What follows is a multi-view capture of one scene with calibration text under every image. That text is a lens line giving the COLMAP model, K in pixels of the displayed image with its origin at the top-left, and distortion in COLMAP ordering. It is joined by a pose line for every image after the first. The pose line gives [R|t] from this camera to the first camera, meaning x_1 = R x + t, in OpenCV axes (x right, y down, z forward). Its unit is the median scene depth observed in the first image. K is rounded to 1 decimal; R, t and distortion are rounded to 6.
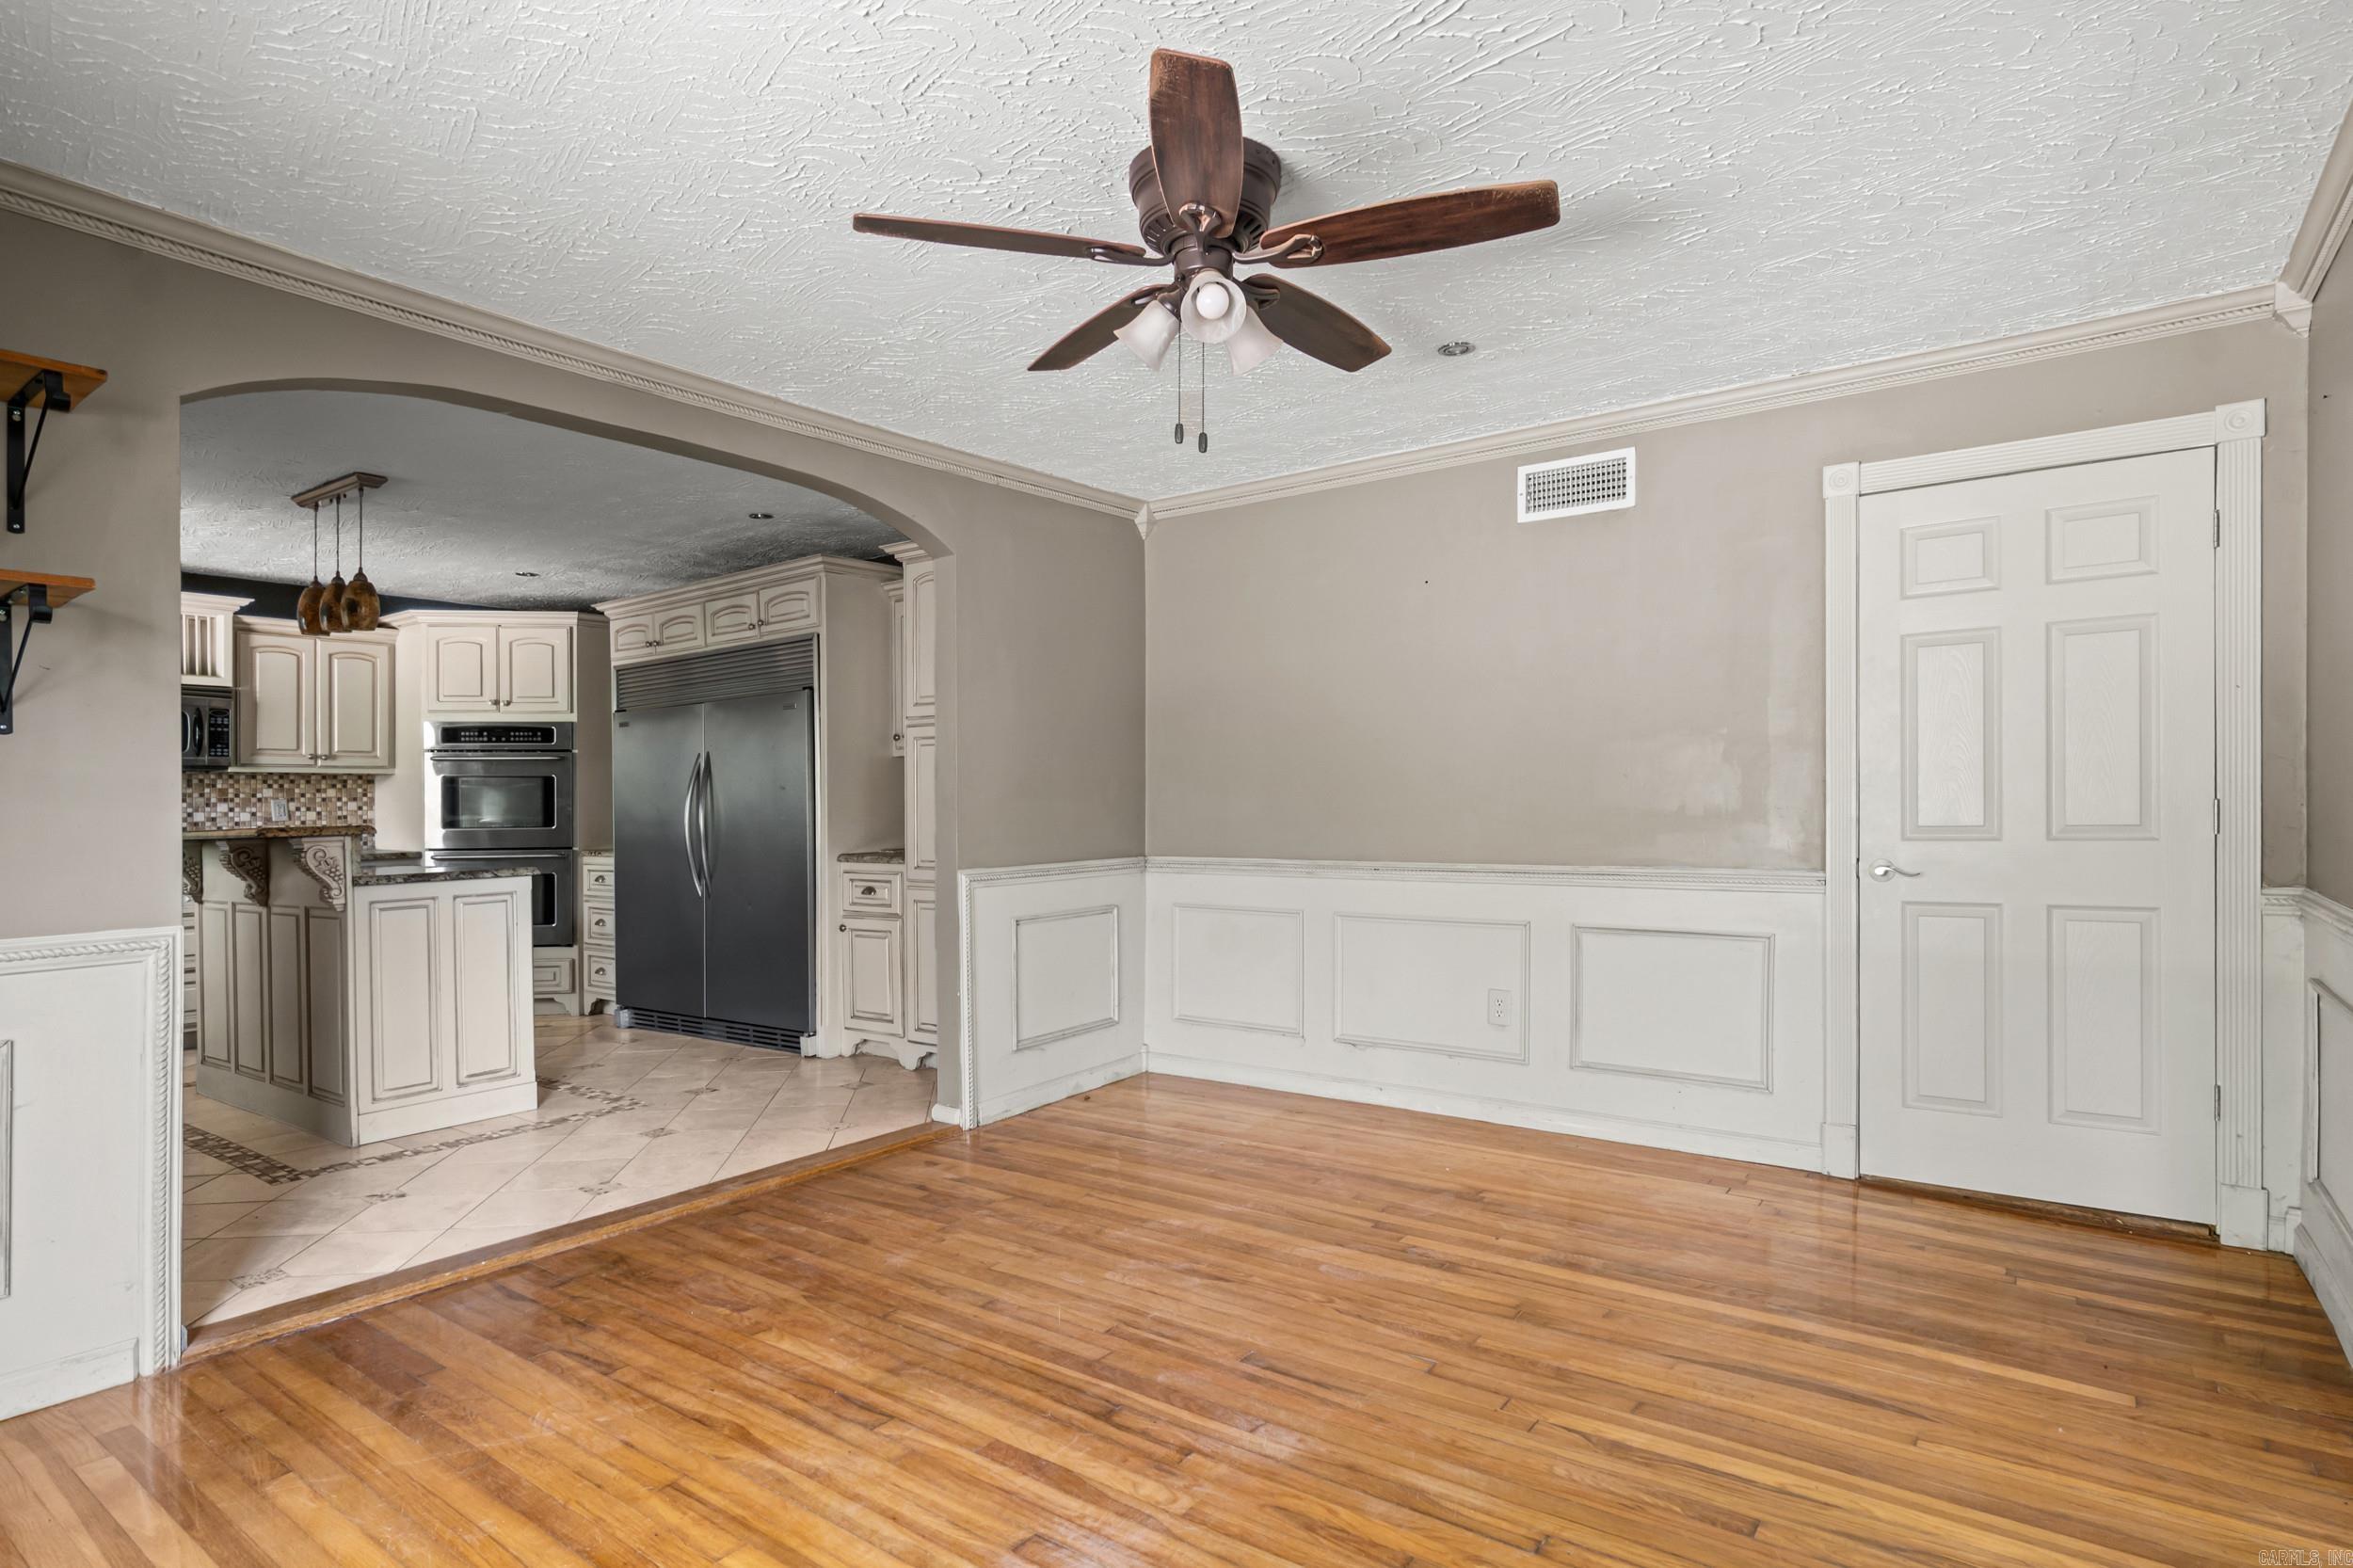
lens RADIAL K [[1208.0, 0, 1172.5], [0, 1208.0, 776.0], [0, 0, 1]] dist [0.000358, -0.000047]
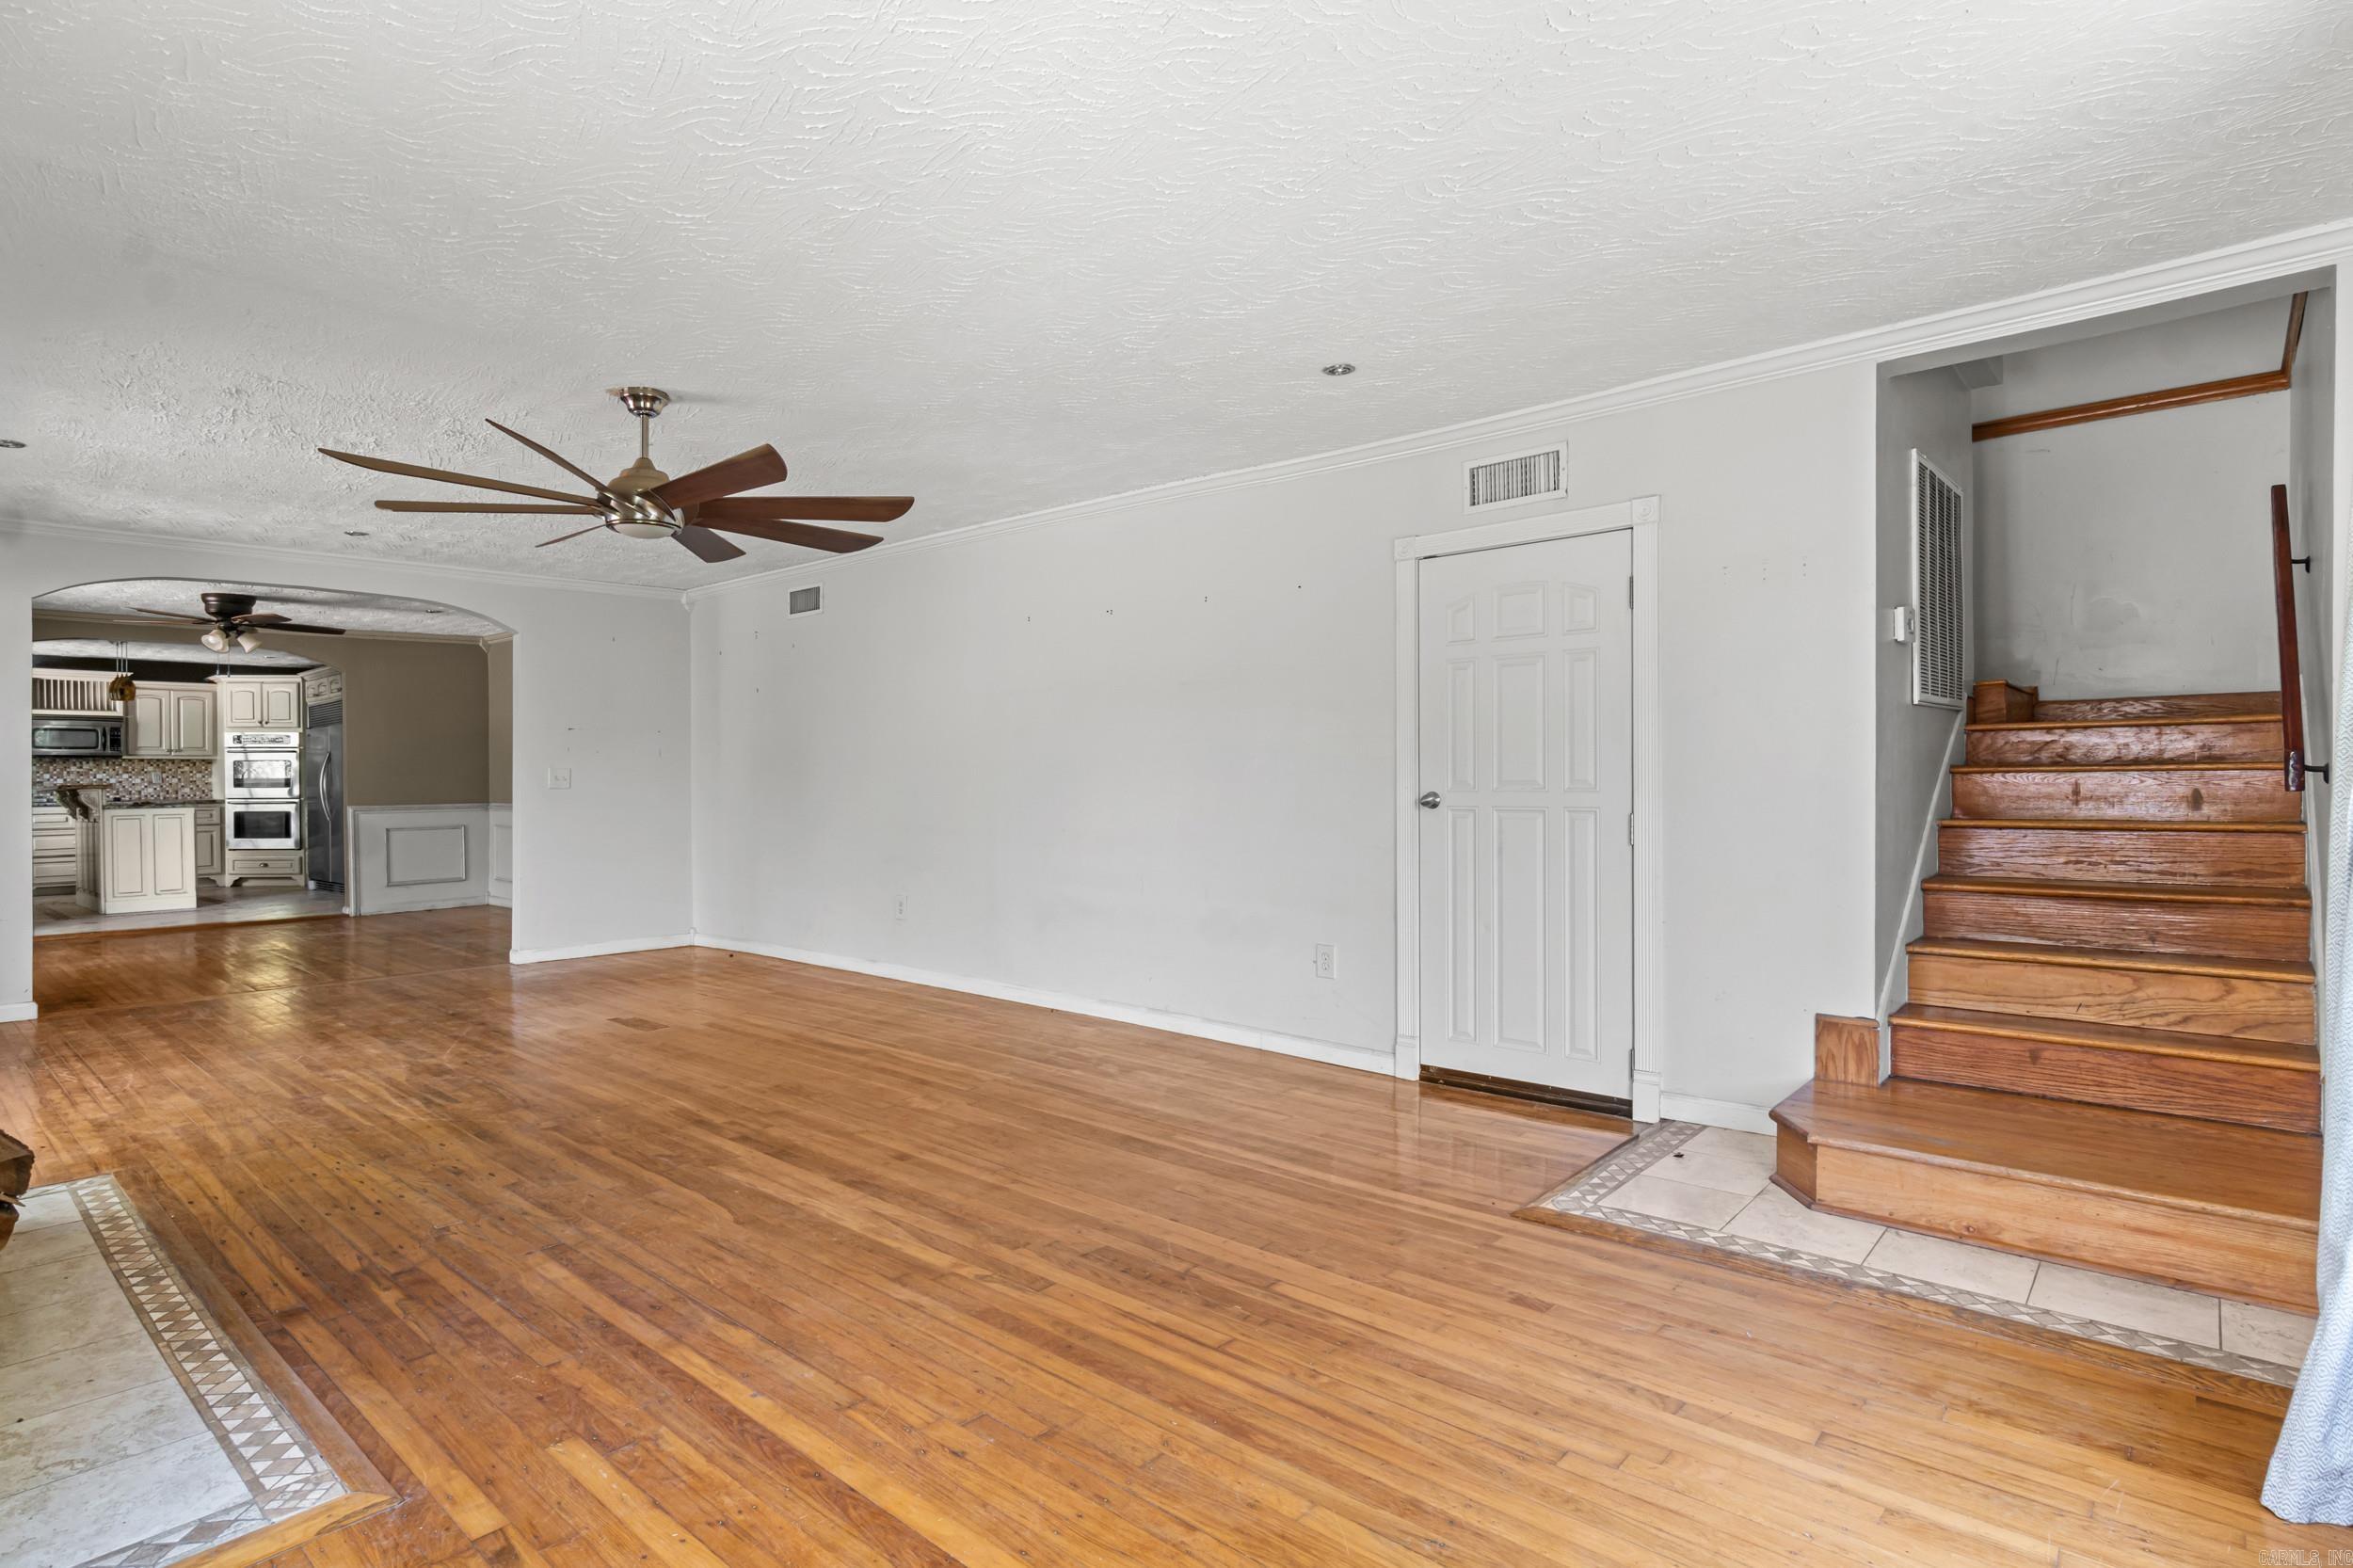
lens RADIAL K [[1208.0, 0, 1175.1], [0, 1208.0, 783.8], [0, 0, 1]] dist [0.000358, -0.000047]
pose [[0.993967, 0.006489, -0.109491, 1.324669], [-0.002939, 0.999466, 0.032553, -0.035938], [0.109644, -0.032035, 0.993455, -0.908045]]
